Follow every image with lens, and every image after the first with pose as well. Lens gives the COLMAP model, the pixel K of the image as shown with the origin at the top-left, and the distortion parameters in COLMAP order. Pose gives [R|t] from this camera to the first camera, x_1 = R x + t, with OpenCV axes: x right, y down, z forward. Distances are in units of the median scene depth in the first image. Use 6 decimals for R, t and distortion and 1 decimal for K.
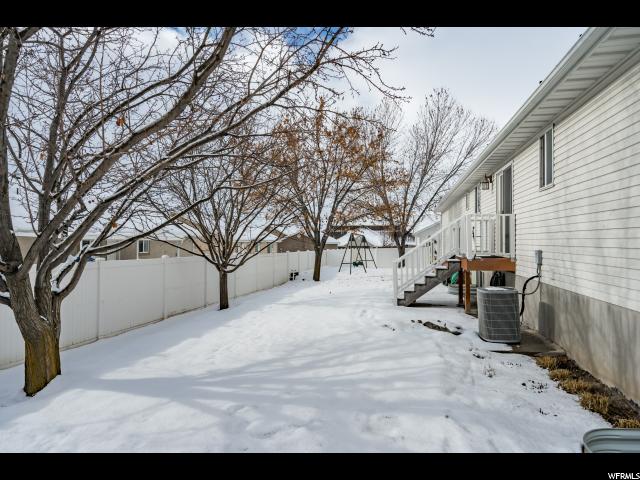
lens RADIAL K [[374.0, 0, 321.3], [0, 374.0, 238.3], [0, 0, 1]] dist [-0.003174, -0.000412]
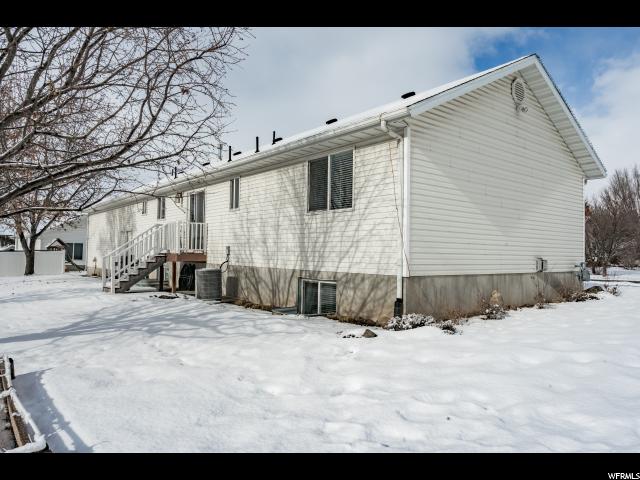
lens RADIAL K [[450.9, 0, 320.3], [0, 450.9, 240.8], [0, 0, 1]] dist [0.037529, 0.000694]
pose [[0.629092, 0.024847, 0.776934, -0.768019], [-0.017796, 0.999687, -0.017562, 0.037699], [-0.777127, -0.002778, 0.629338, -0.629746]]
